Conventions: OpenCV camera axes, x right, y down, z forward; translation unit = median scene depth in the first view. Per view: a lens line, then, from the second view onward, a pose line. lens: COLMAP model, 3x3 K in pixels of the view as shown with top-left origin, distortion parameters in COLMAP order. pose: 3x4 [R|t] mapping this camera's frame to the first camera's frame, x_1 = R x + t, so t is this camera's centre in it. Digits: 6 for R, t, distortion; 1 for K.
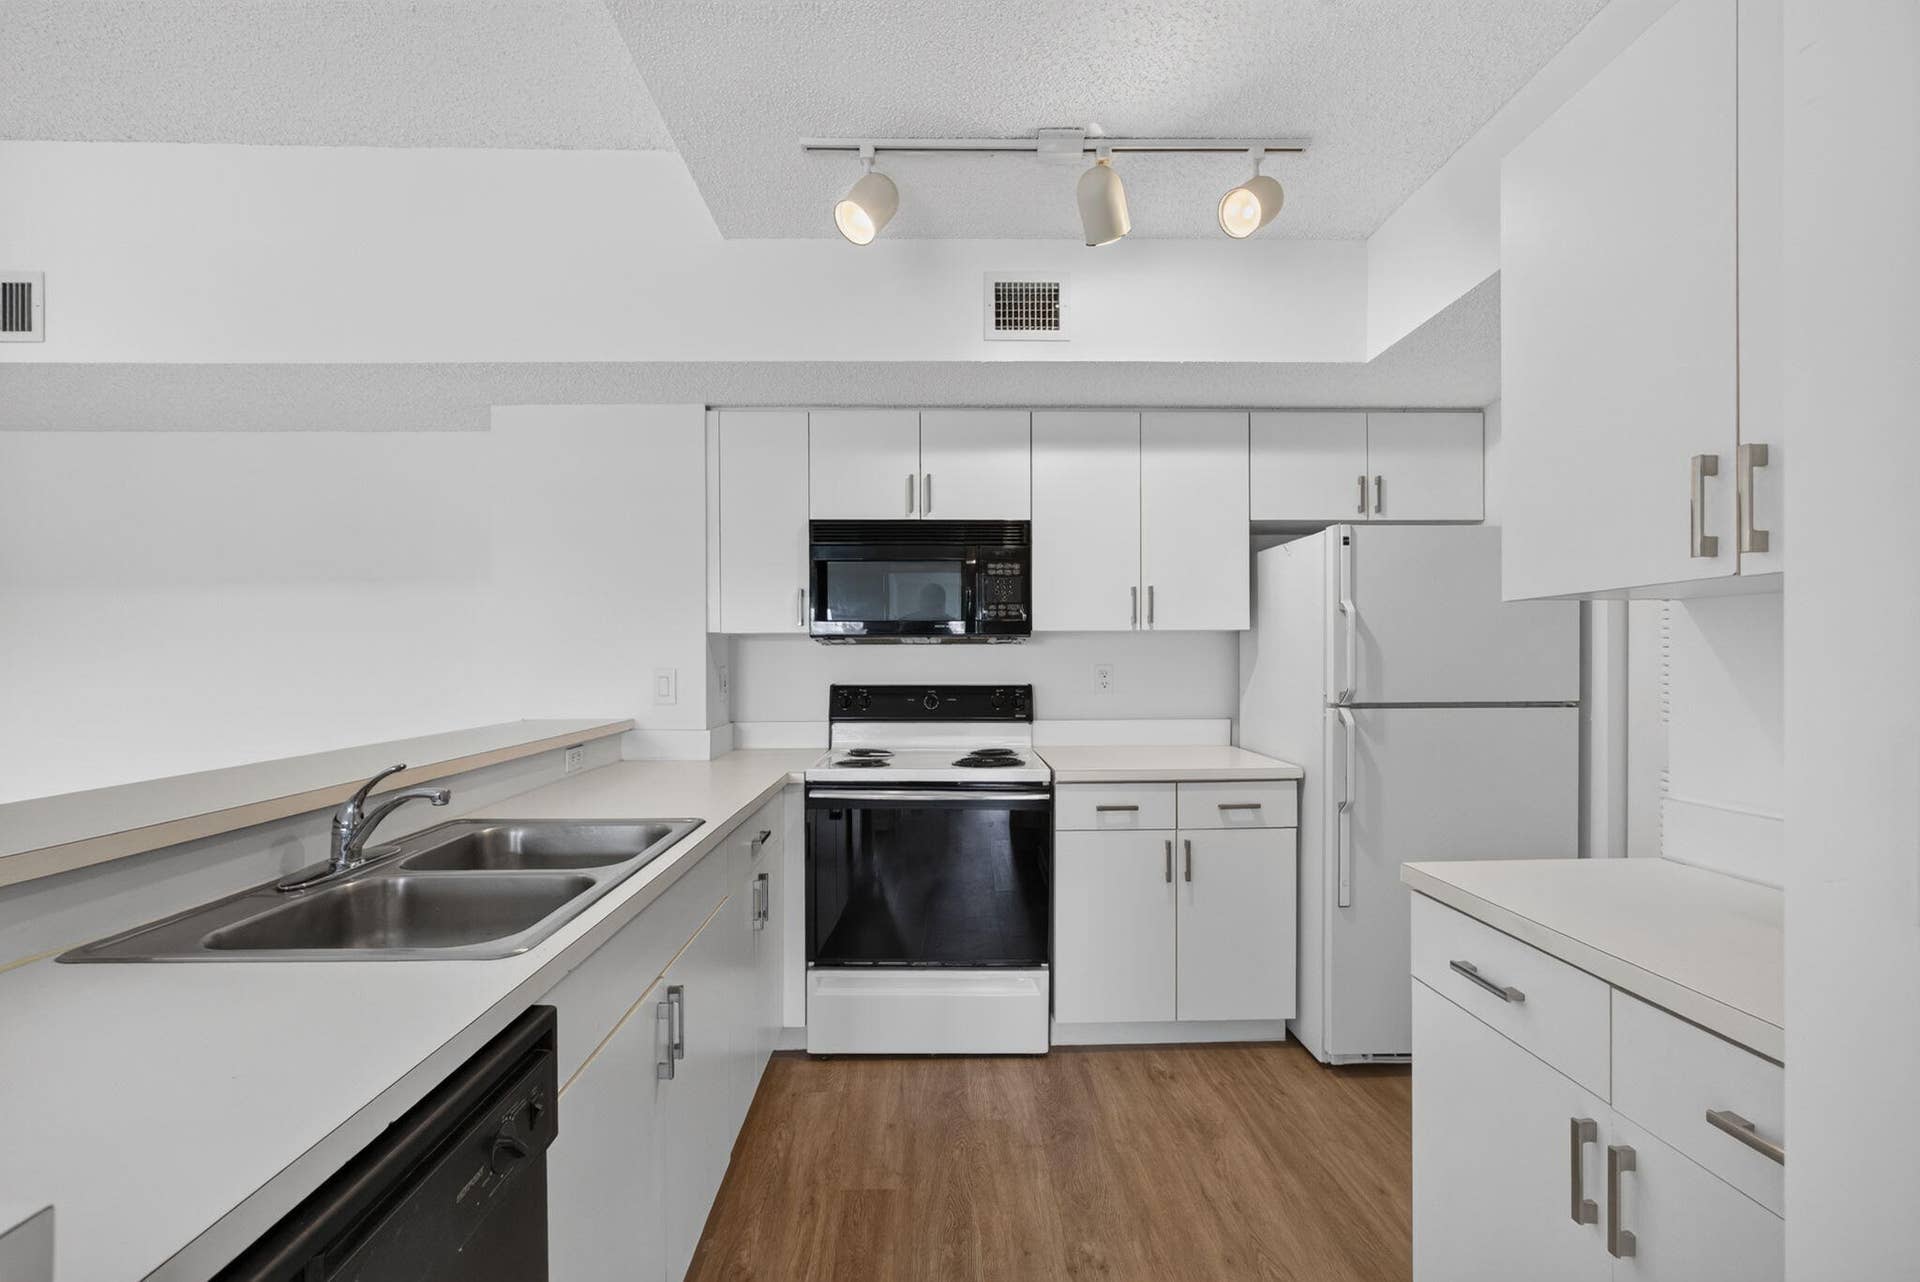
lens RADIAL K [[827.7, 0, 954.4], [0, 827.7, 662.3], [0, 0, 1]] dist [-0.000849, -0.000210]
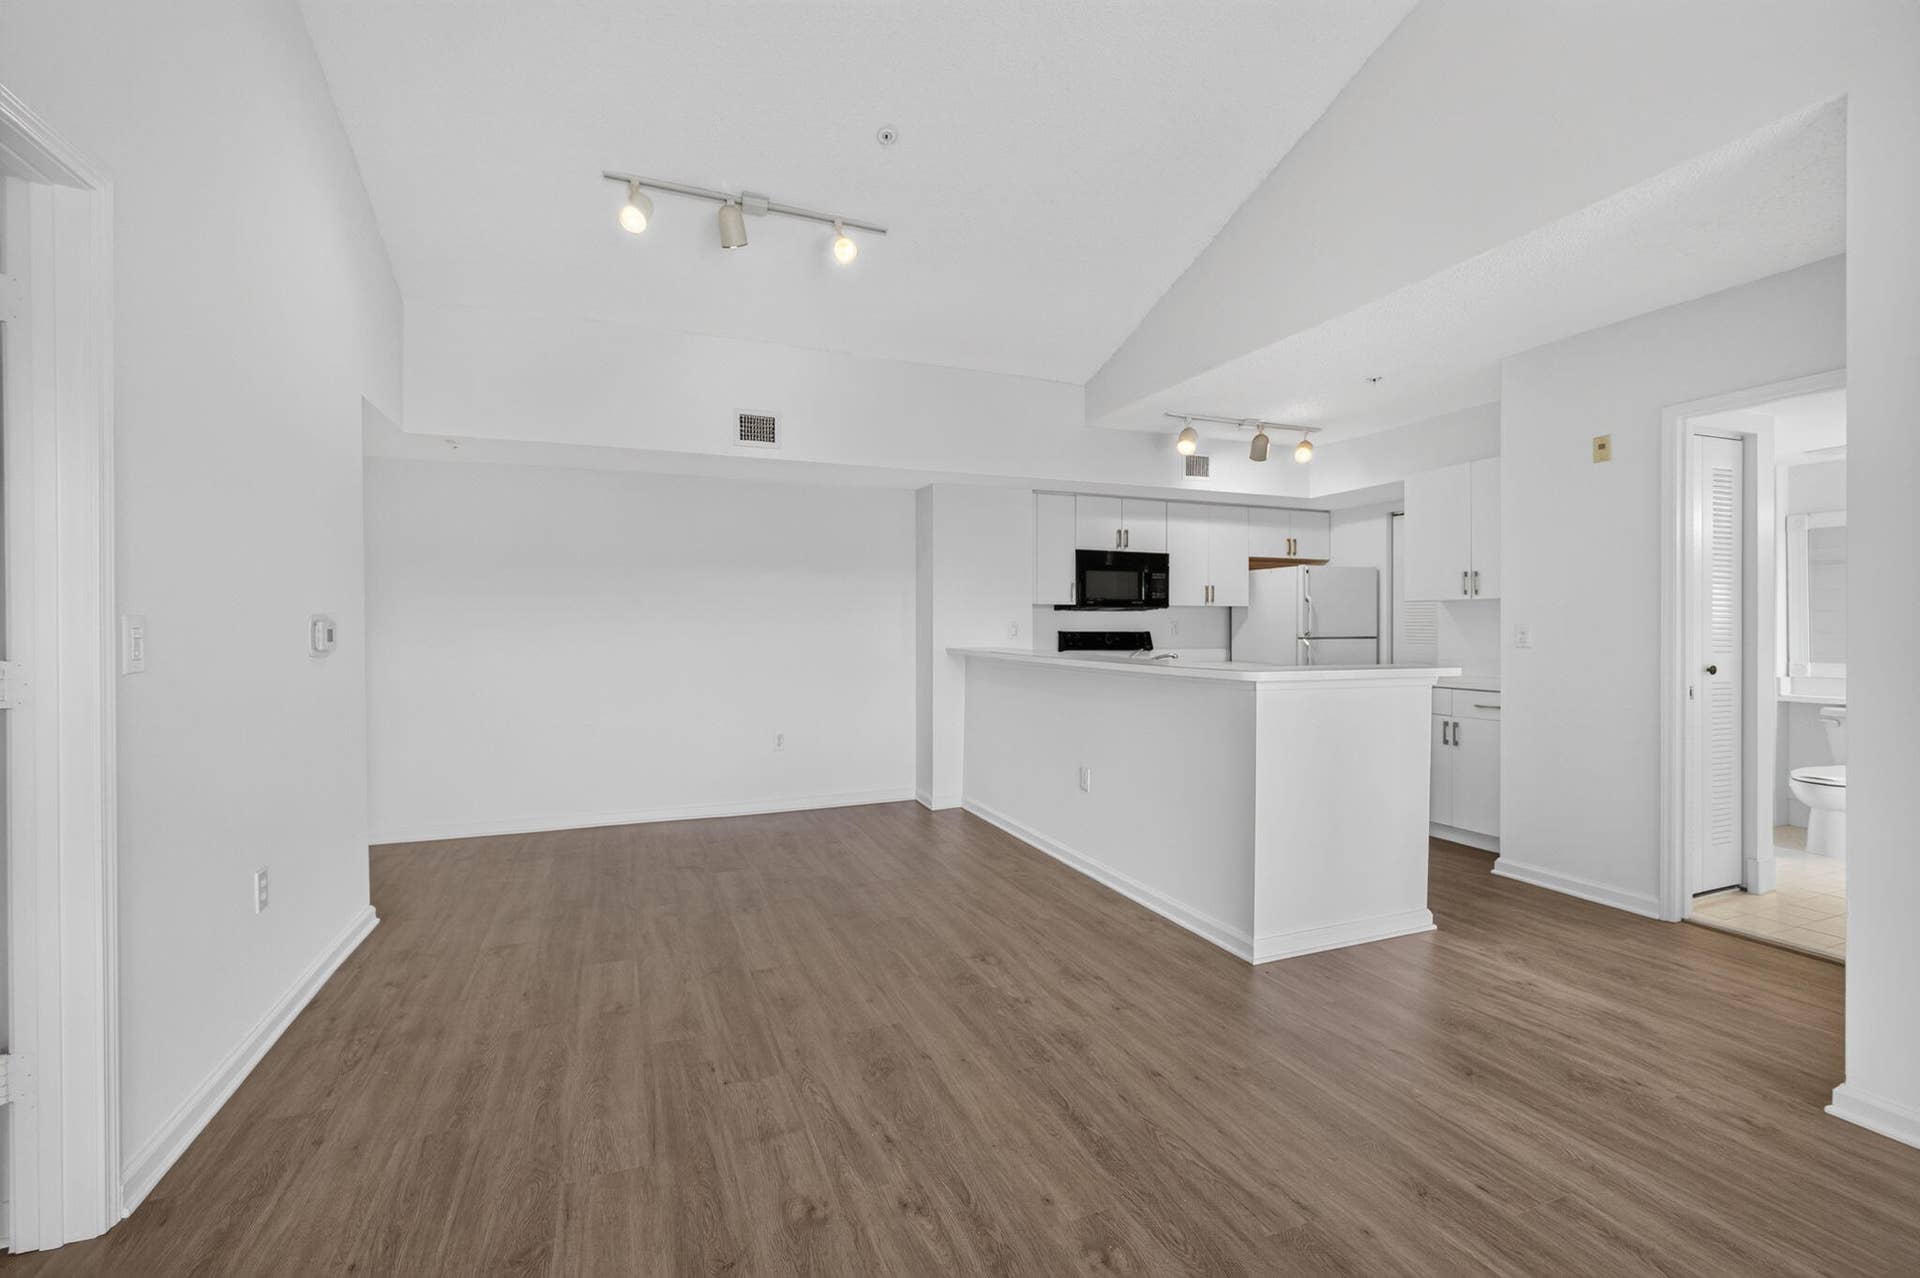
lens RADIAL K [[832.1, 0, 951.9], [0, 832.1, 626.9], [0, 0, 1]] dist [-0.001756, -0.000030]
pose [[0.933073, 0.003625, 0.359668, -1.208412], [-0.002996, 0.999993, -0.002305, 0.024257], [-0.359674, 0.001073, 0.933077, -0.805222]]
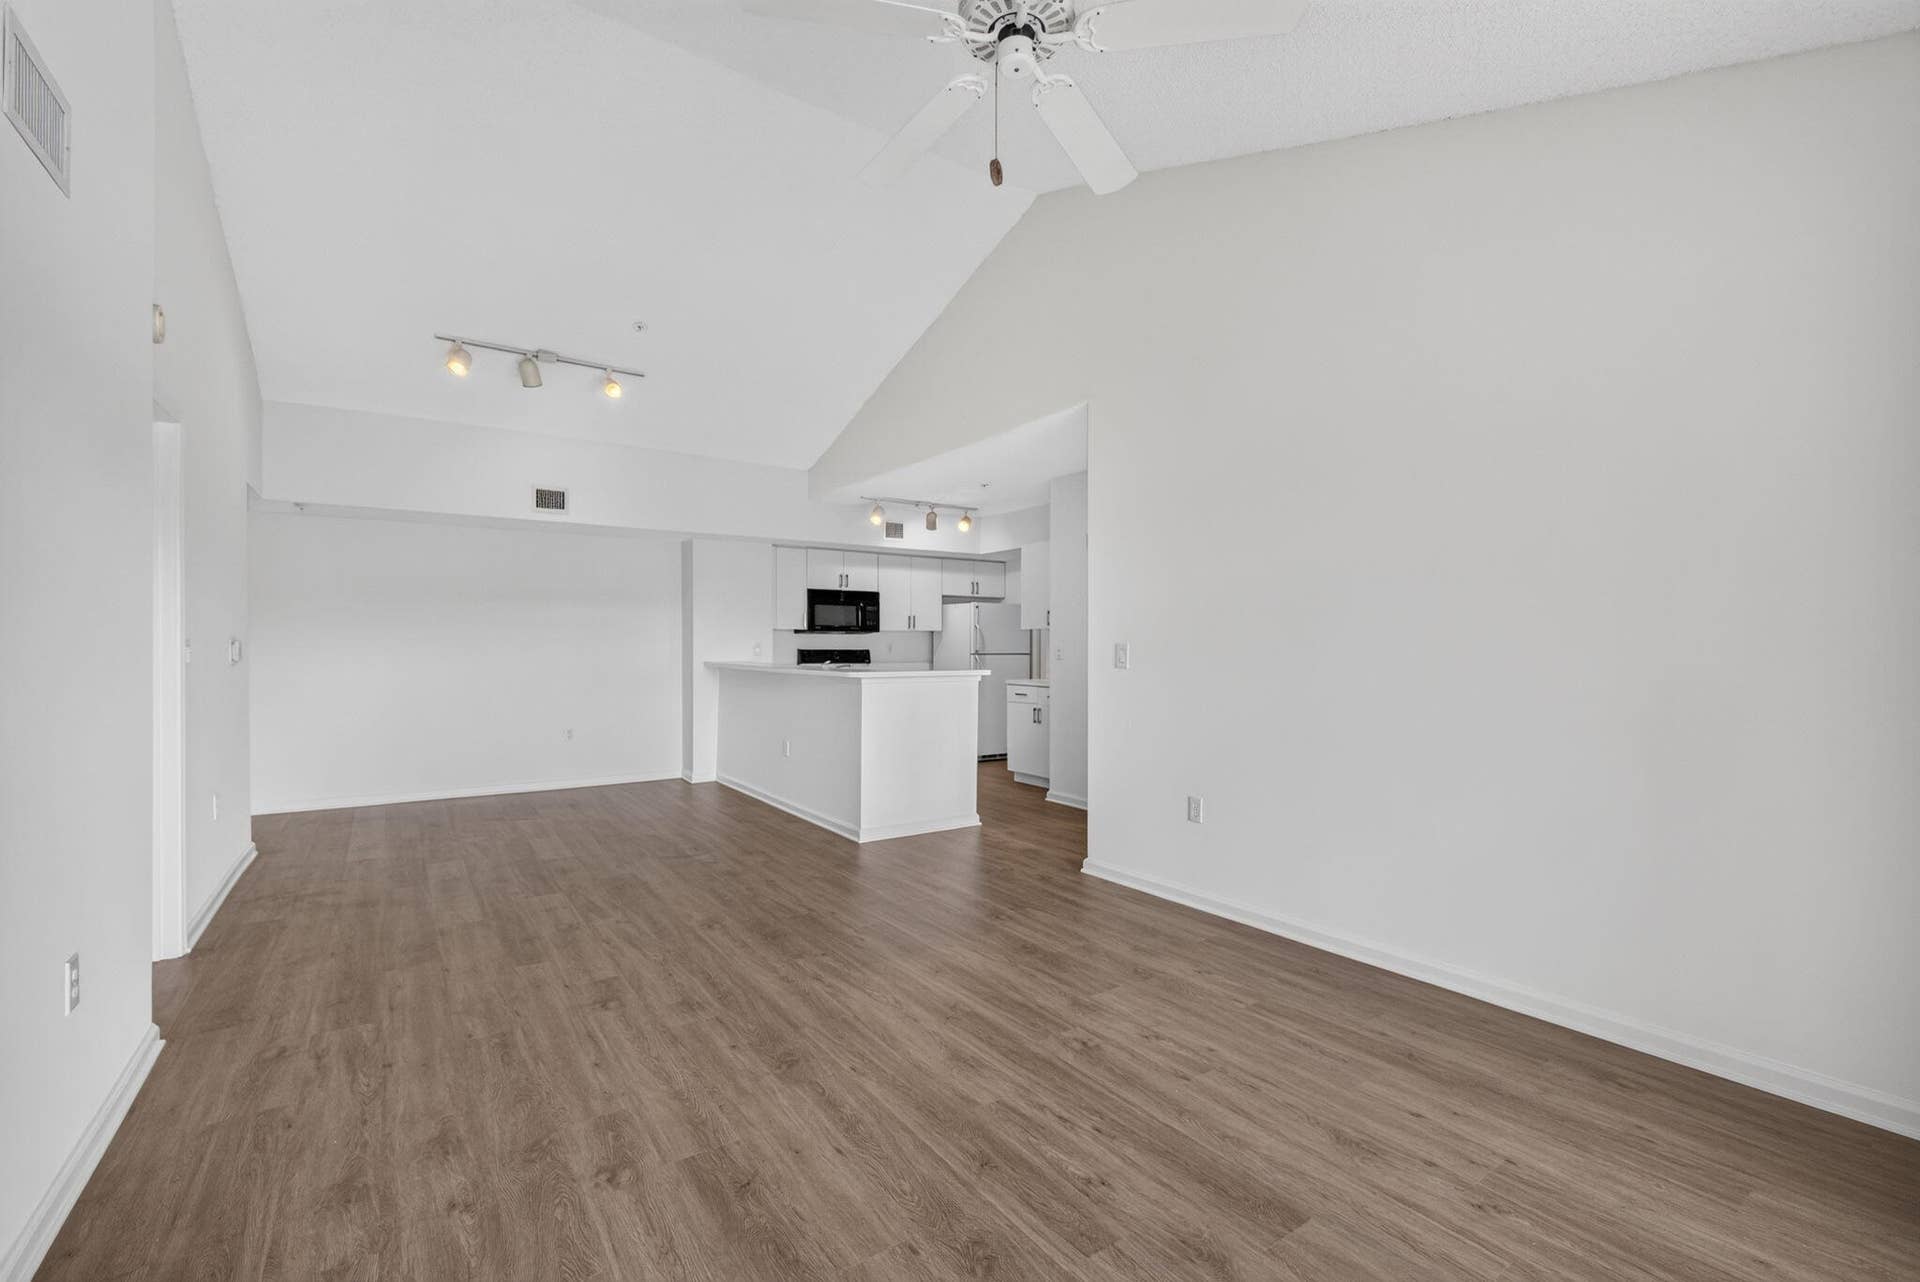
lens RADIAL K [[825.6, 0, 955.8], [0, 825.6, 648.3], [0, 0, 1]] dist [-0.017490, 0.009290]
pose [[0.832466, 0.004039, 0.554061, -1.290801], [-0.004446, 0.999990, -0.000610, 0.025236], [-0.554058, -0.001956, 0.832476, -1.558014]]
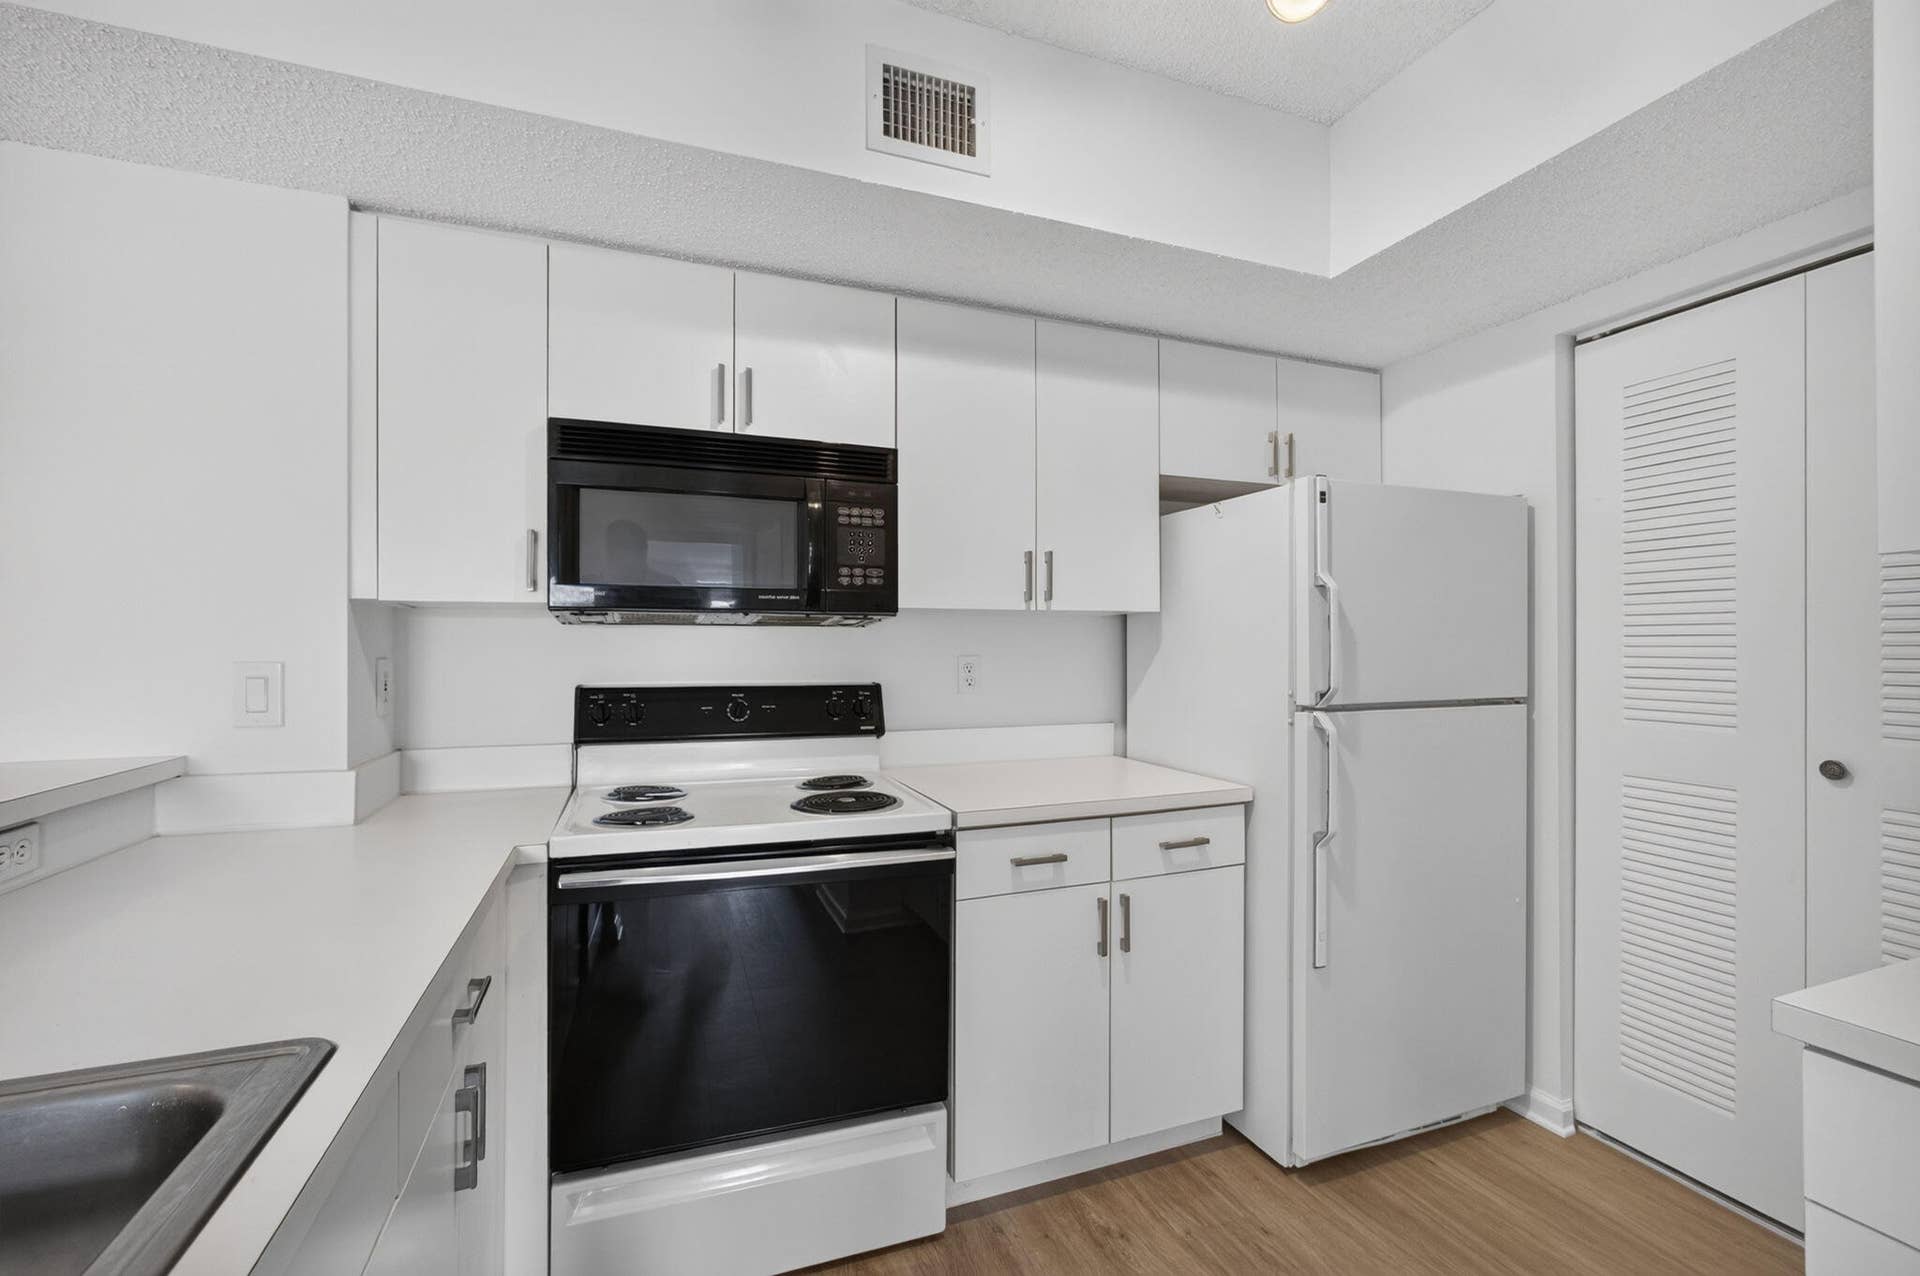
lens RADIAL K [[825.6, 0, 955.8], [0, 825.6, 645.3], [0, 0, 1]] dist [-0.017490, 0.009290]
pose [[0.940784, 0.004365, 0.338979, -0.098176], [-0.001238, 0.999955, -0.009443, 0.000576], [-0.339005, 0.008464, 0.940747, 0.331059]]
